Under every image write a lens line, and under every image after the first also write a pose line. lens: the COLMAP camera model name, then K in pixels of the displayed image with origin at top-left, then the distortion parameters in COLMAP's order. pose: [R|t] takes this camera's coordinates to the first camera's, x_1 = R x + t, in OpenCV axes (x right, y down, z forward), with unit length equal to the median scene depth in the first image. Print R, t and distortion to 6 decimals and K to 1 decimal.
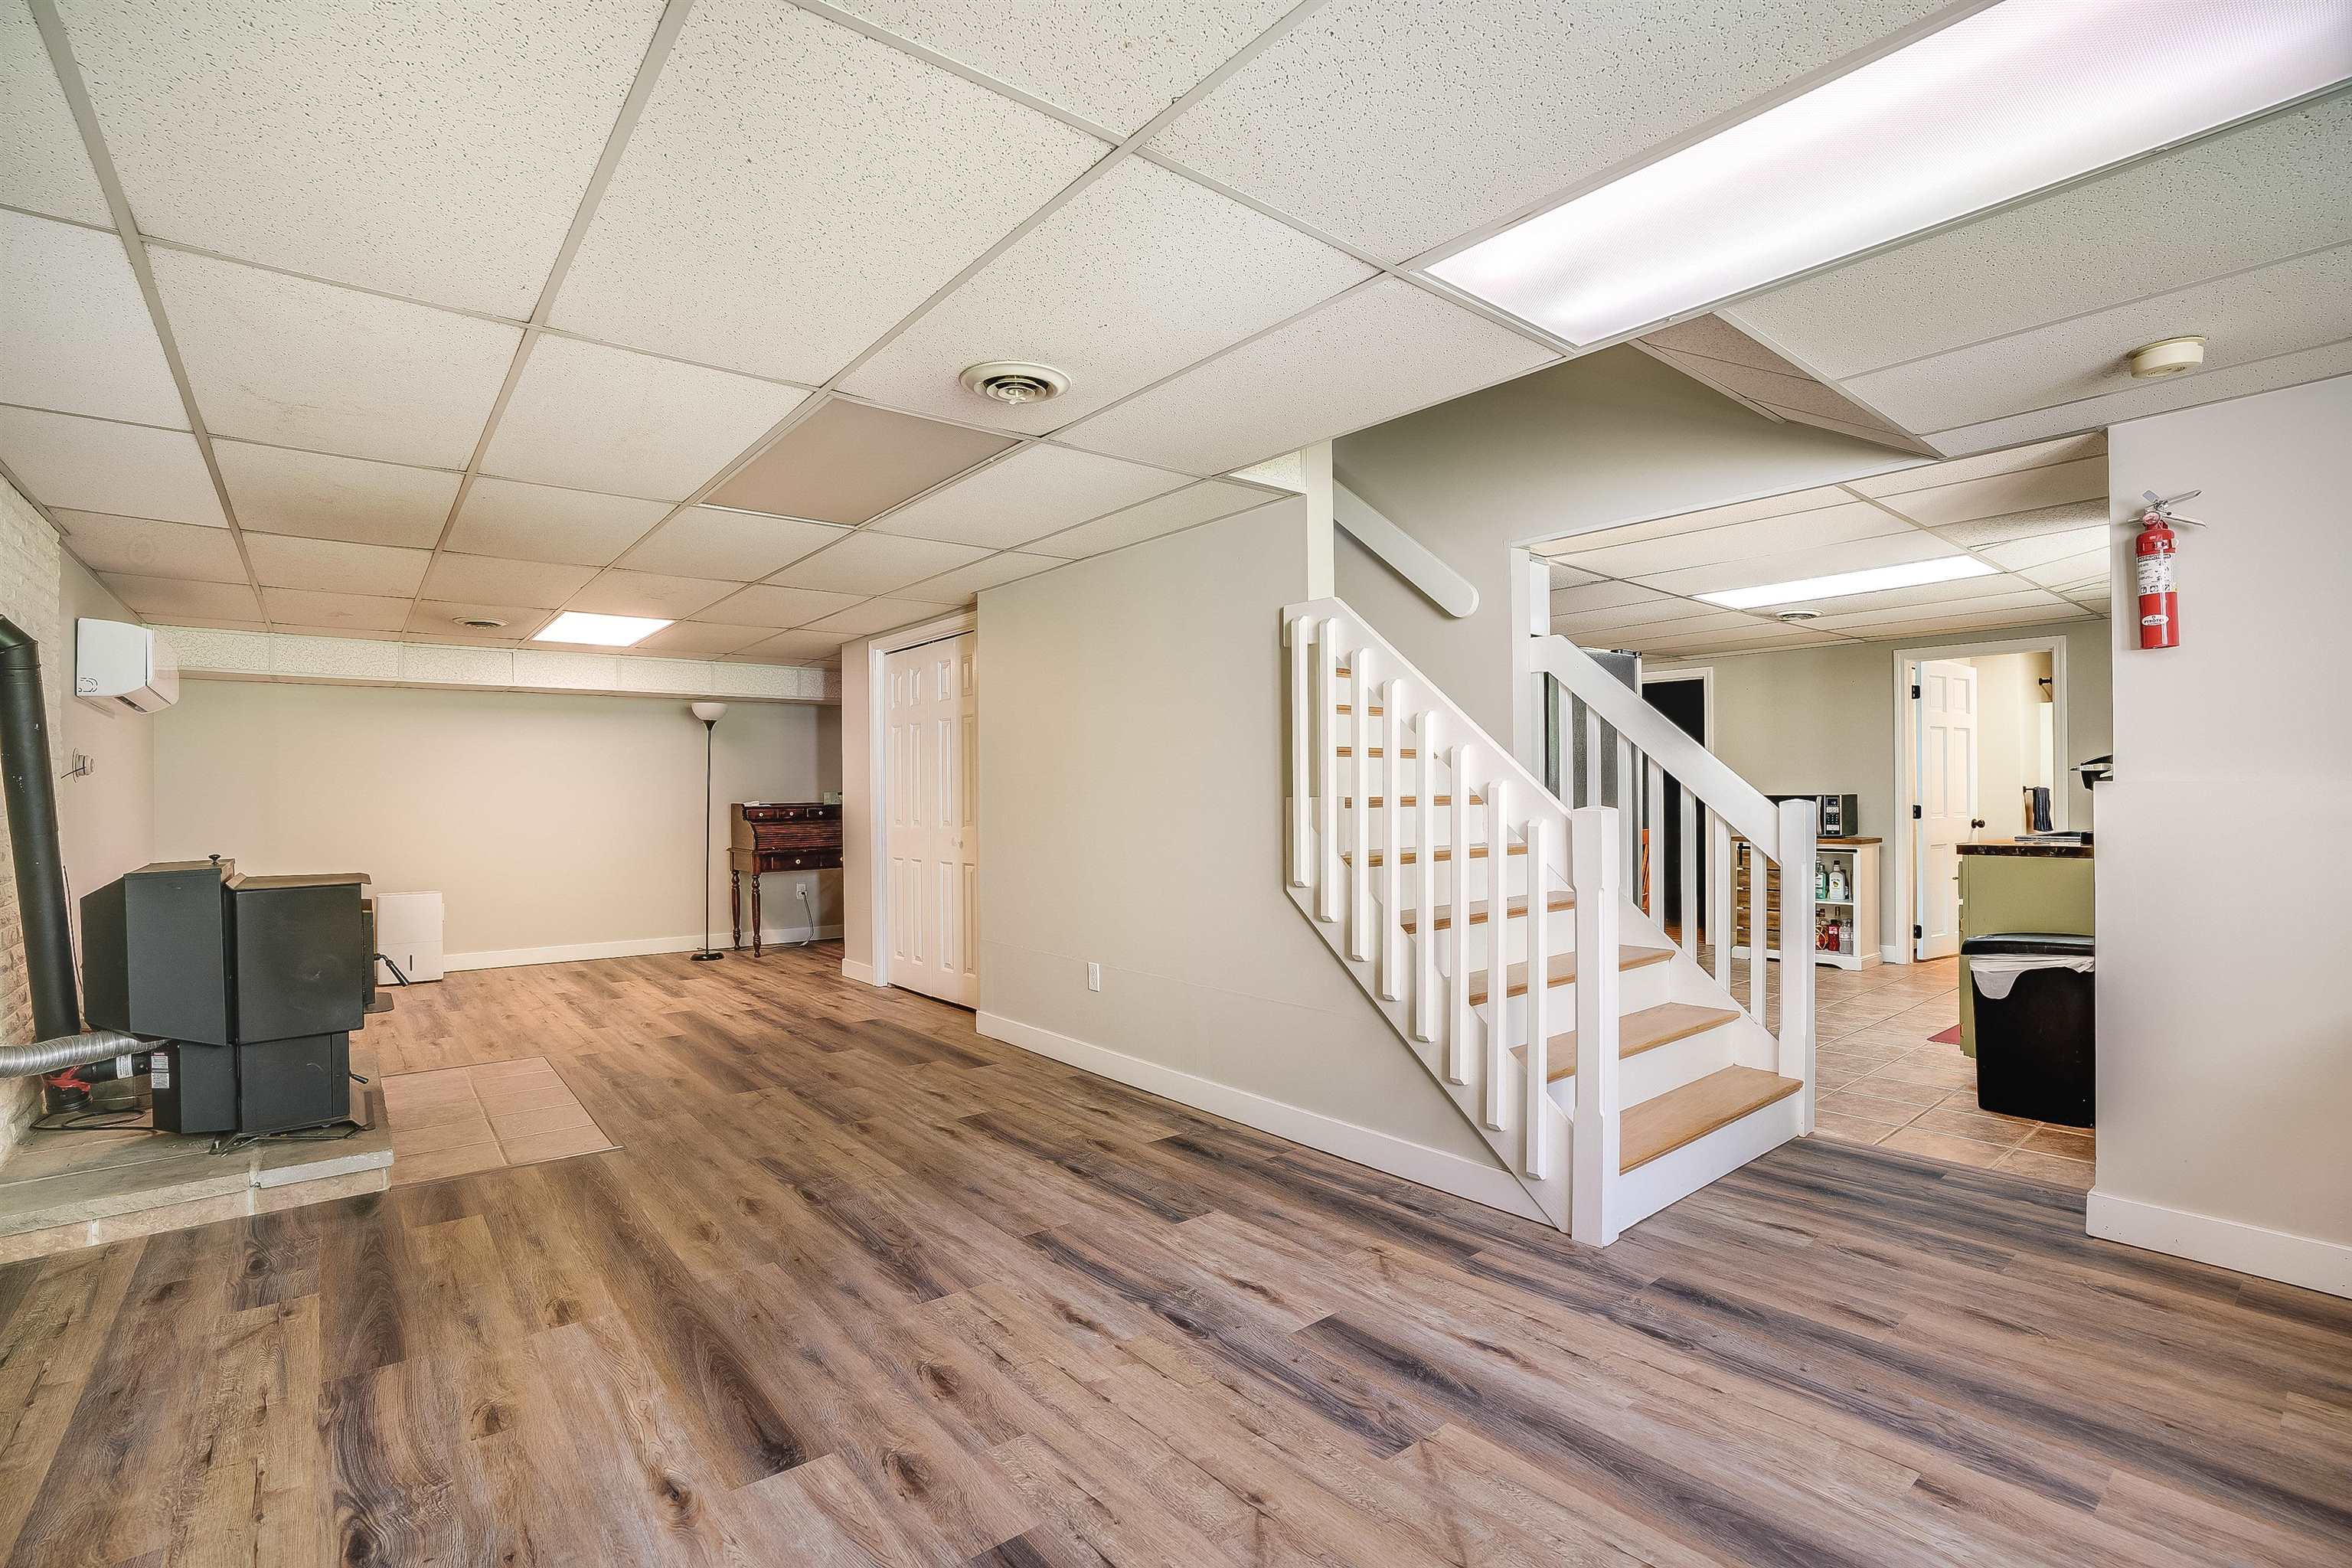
lens RADIAL K [[1084.6, 0, 1155.0], [0, 1084.6, 786.8], [0, 0, 1]] dist [-0.049819, 0.002832]
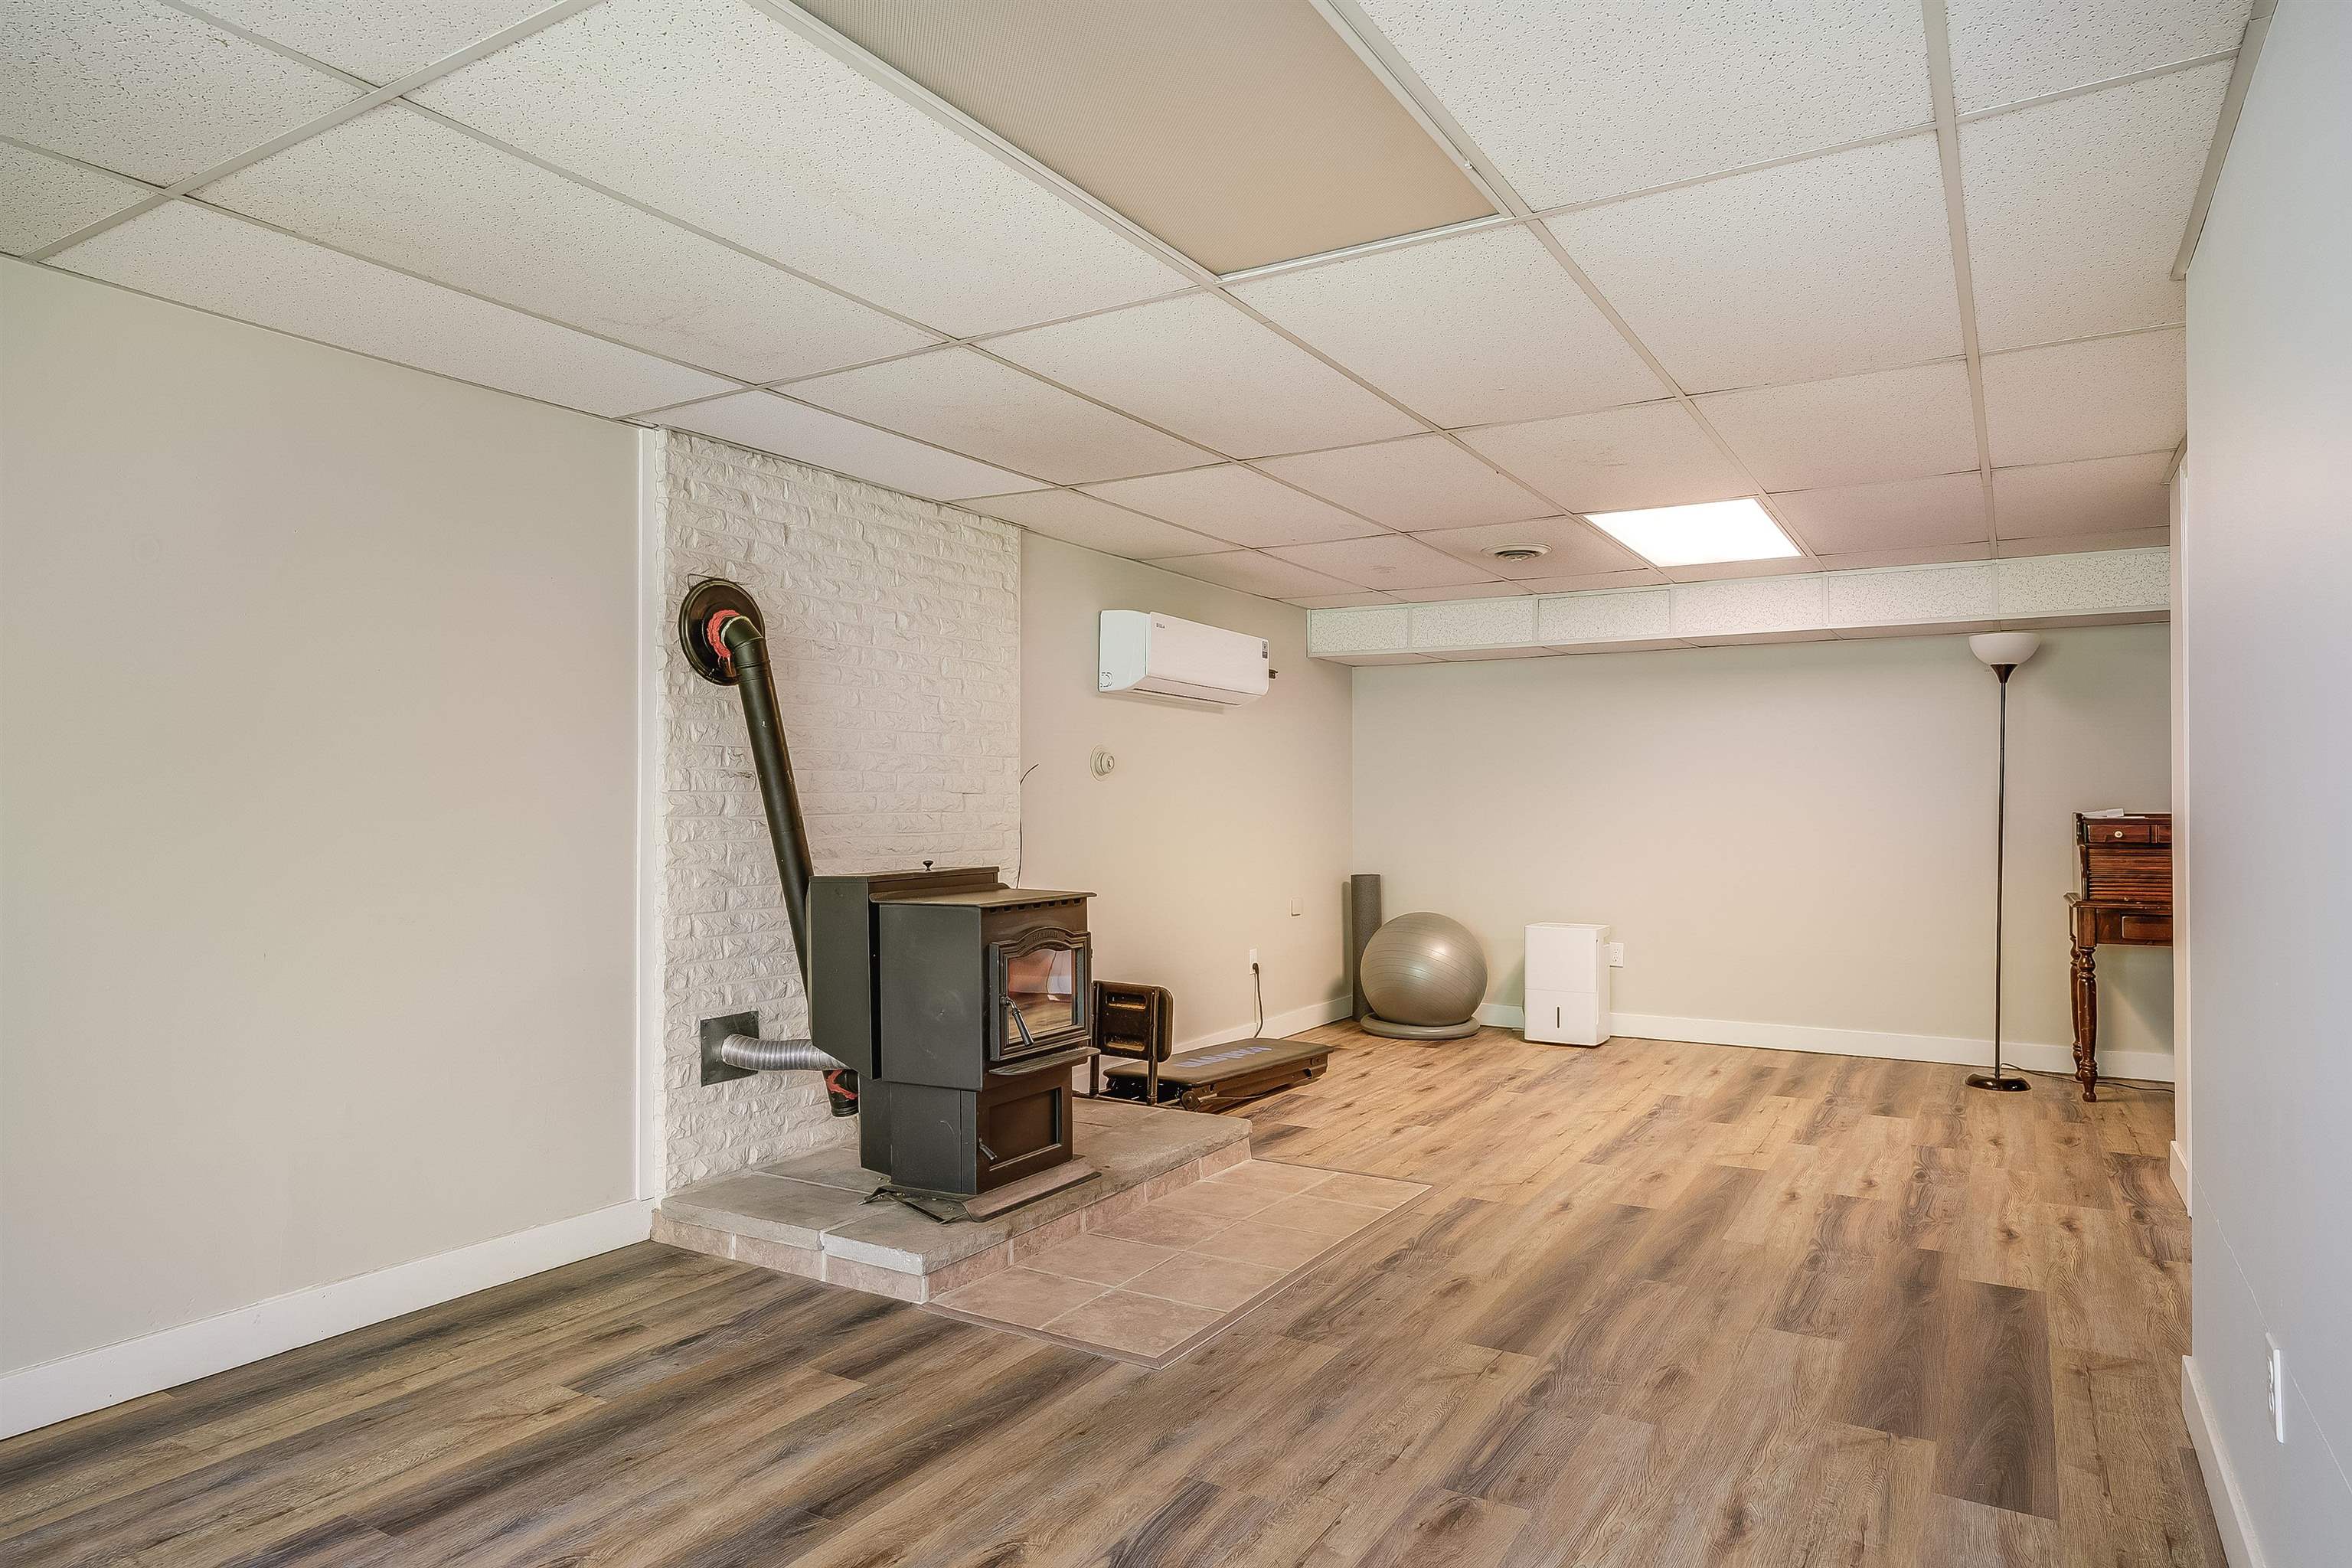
lens RADIAL K [[1392.1, 0, 1174.2], [0, 1392.1, 801.3], [0, 0, 1]] dist [-0.028464, 0.021068]
pose [[0.341982, 0.005187, -0.939692, 0.240101], [0.003915, 0.999968, 0.006944, 0.006444], [0.939698, -0.006054, 0.341951, 0.690129]]
